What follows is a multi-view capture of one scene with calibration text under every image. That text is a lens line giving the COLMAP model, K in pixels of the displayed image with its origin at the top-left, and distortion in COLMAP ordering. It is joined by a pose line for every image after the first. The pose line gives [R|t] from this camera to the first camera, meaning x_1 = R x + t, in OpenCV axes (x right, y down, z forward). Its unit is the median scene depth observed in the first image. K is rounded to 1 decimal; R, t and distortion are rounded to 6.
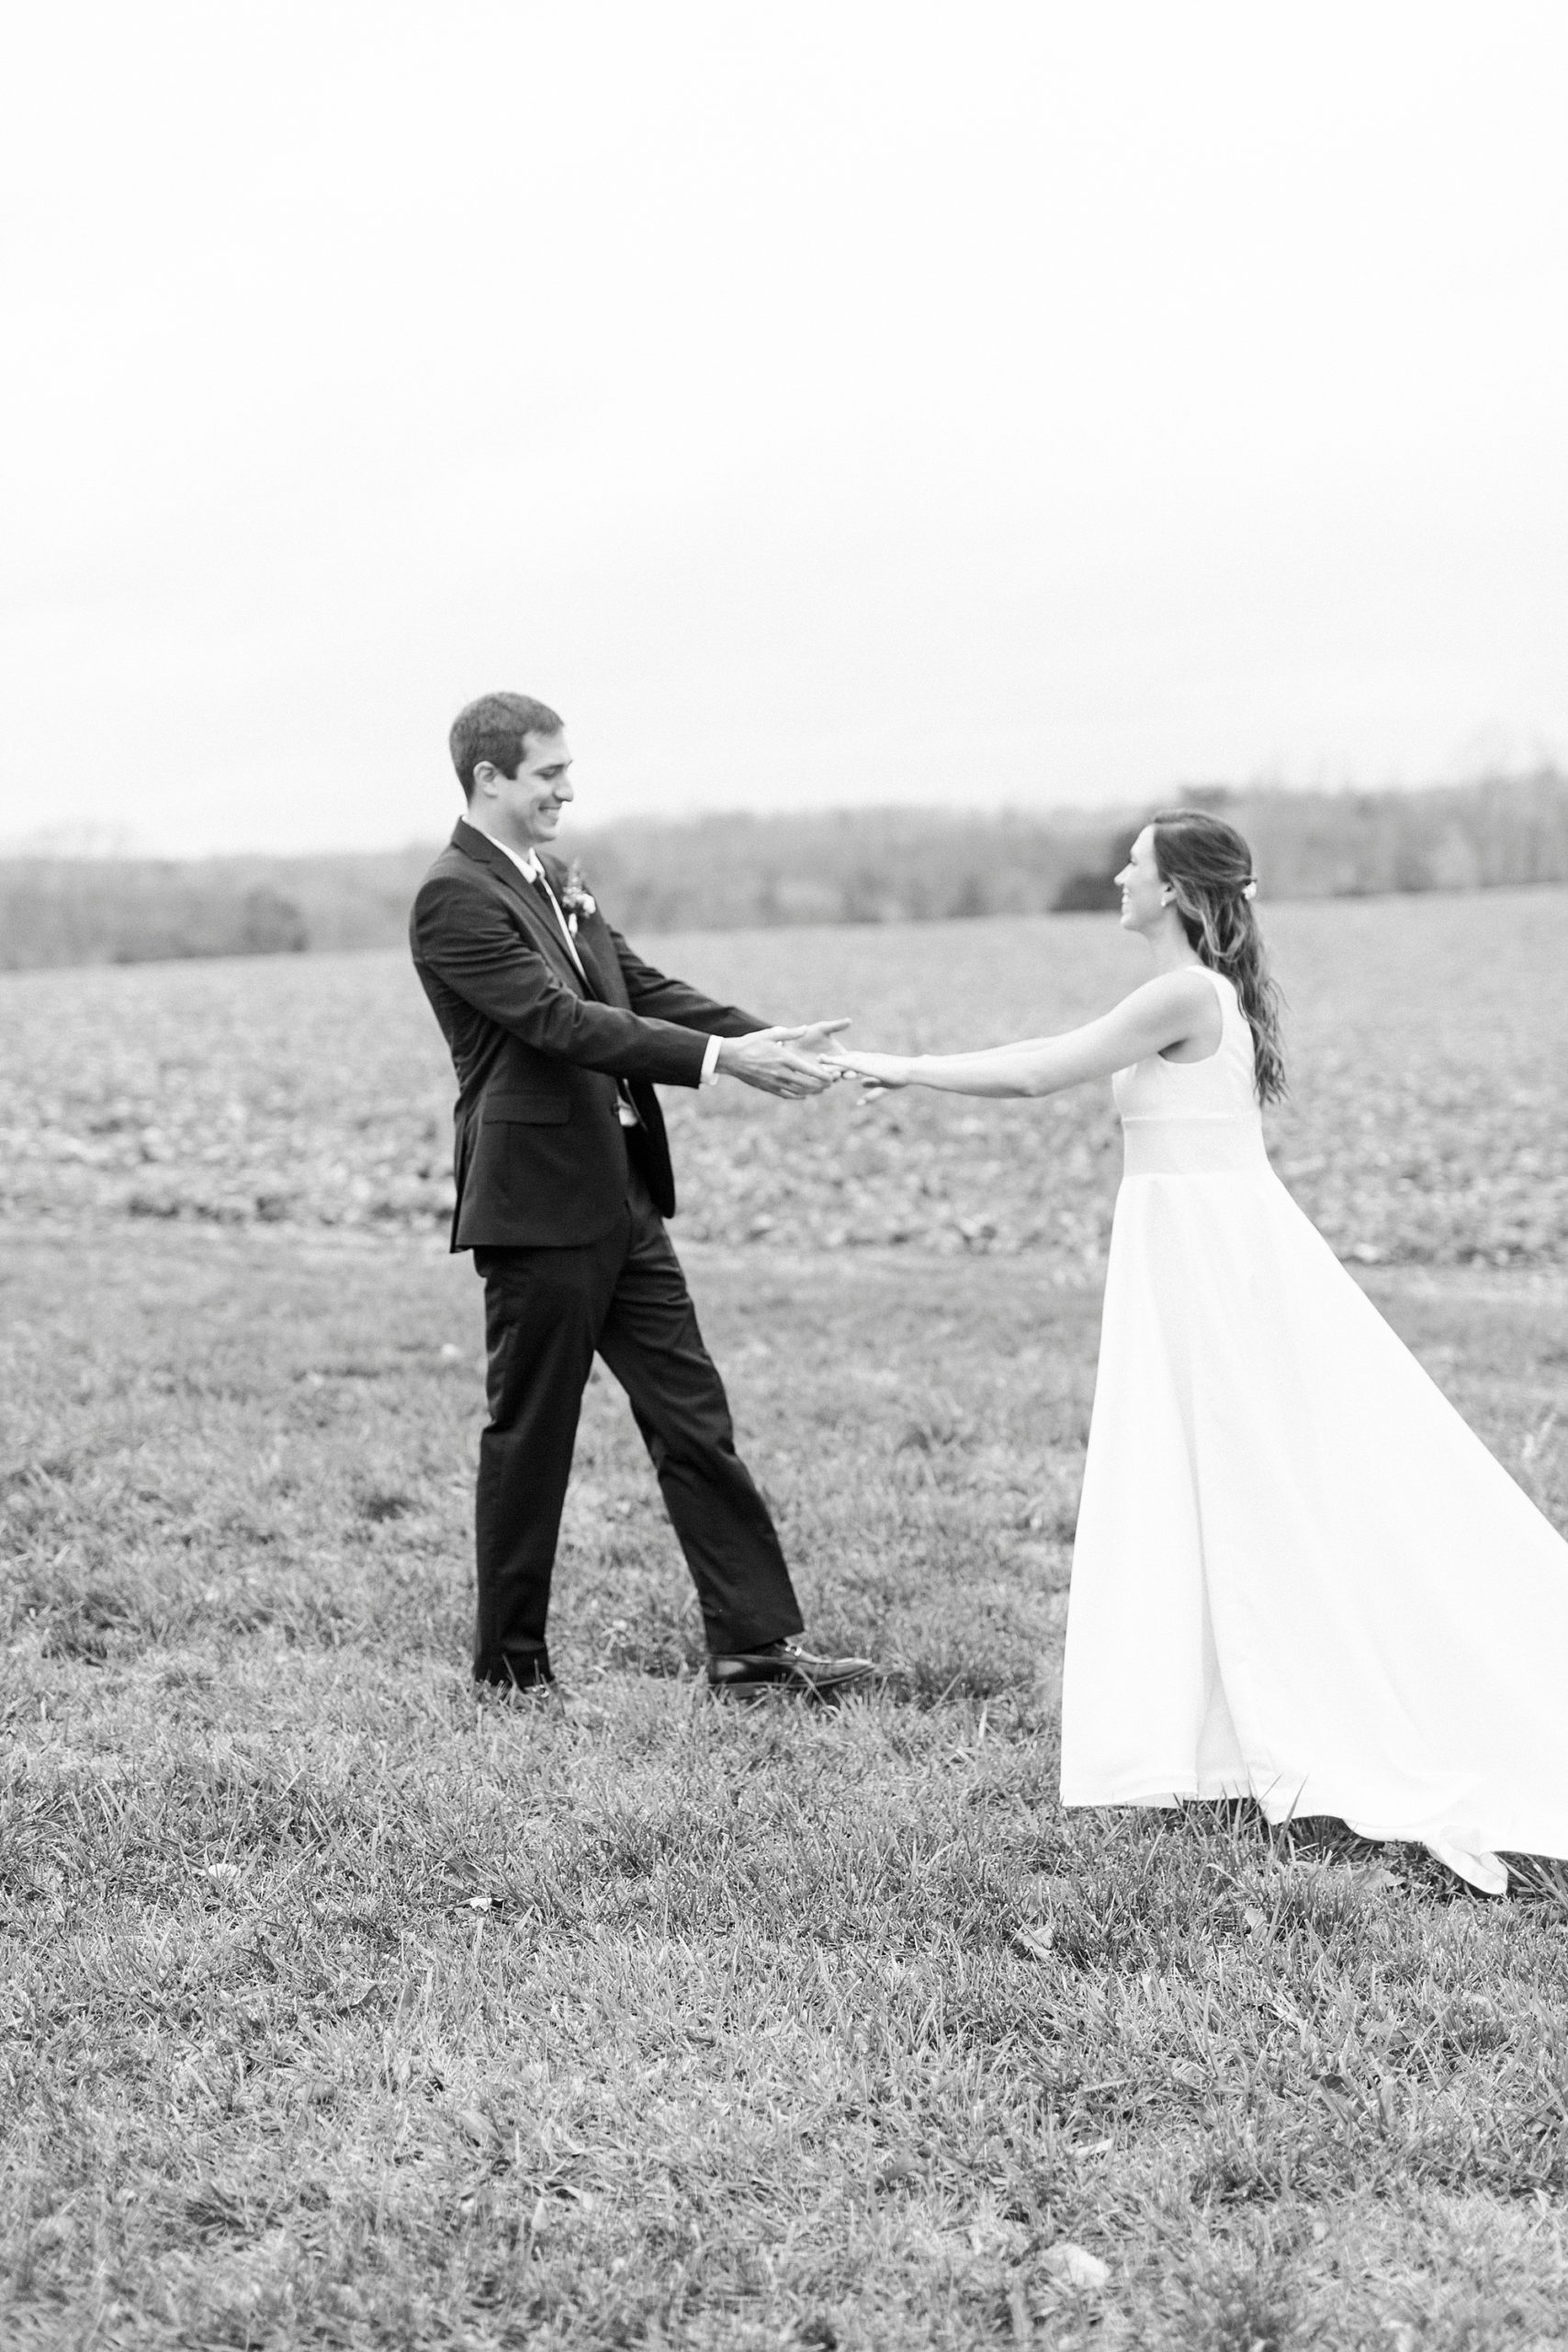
lens RADIAL K [[3203.1, 0, 784.0], [0, 3203.1, 1176.0], [0, 0, 1]] dist [-0.021964, 0.049471]
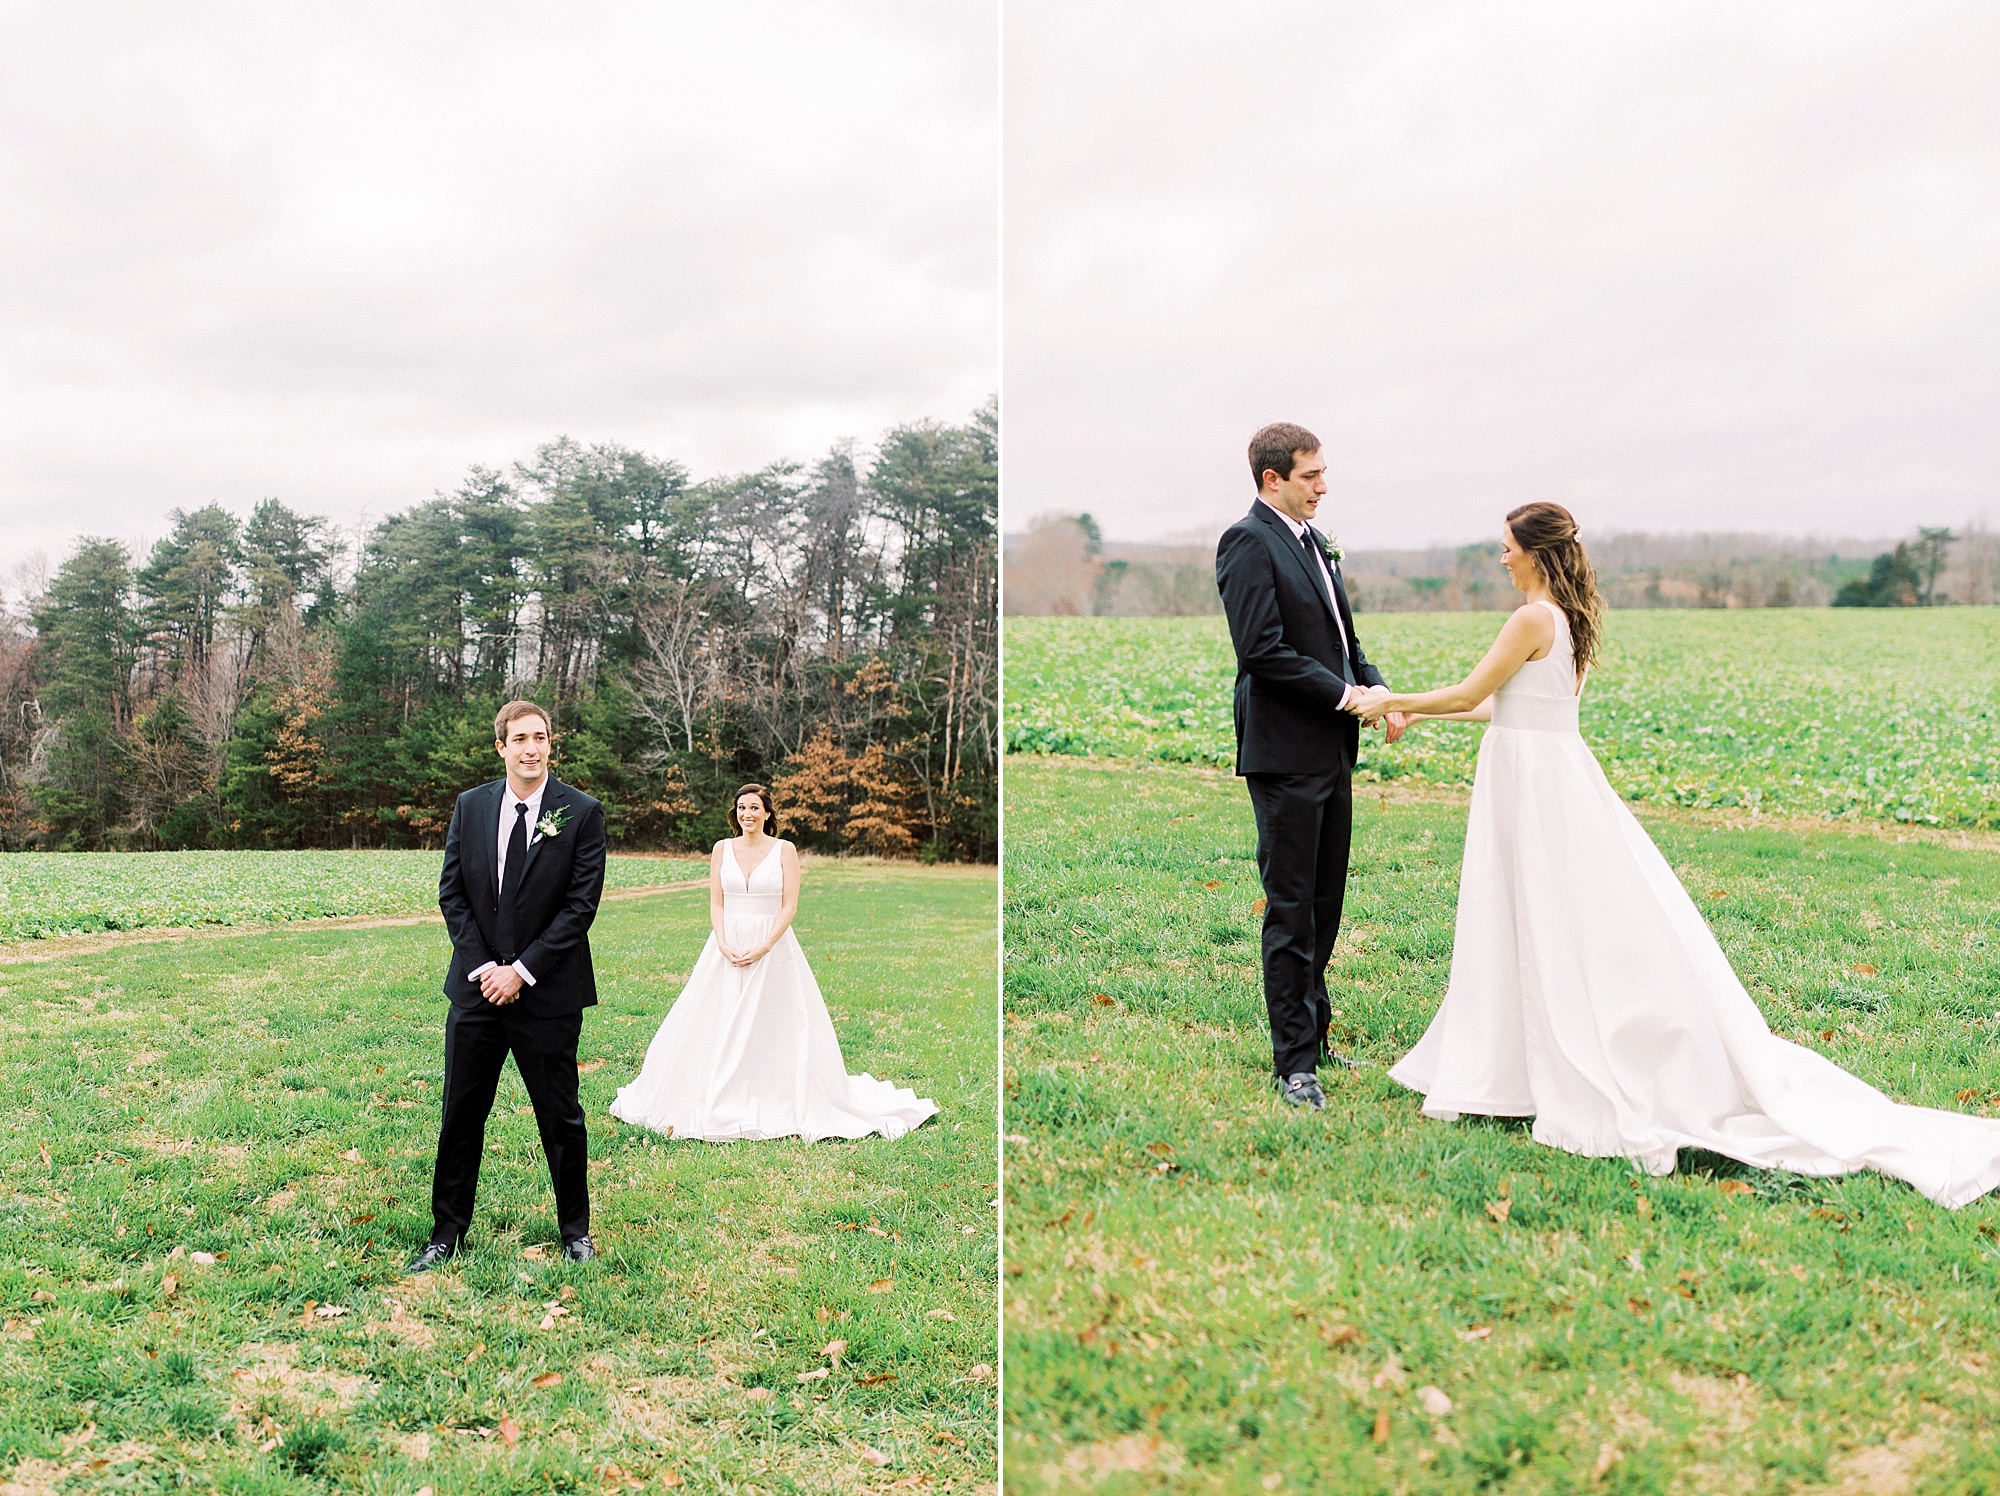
lens RADIAL K [[1981.4, 0, 1000.0], [0, 1981.4, 748.0], [0, 0, 1]] dist [-0.004154, -0.005366]
pose [[0.996239, 0.048542, -0.071778, -0.168027], [-0.046473, 0.998462, 0.030224, -0.015680], [0.073135, -0.026775, 0.996963, 0.002189]]
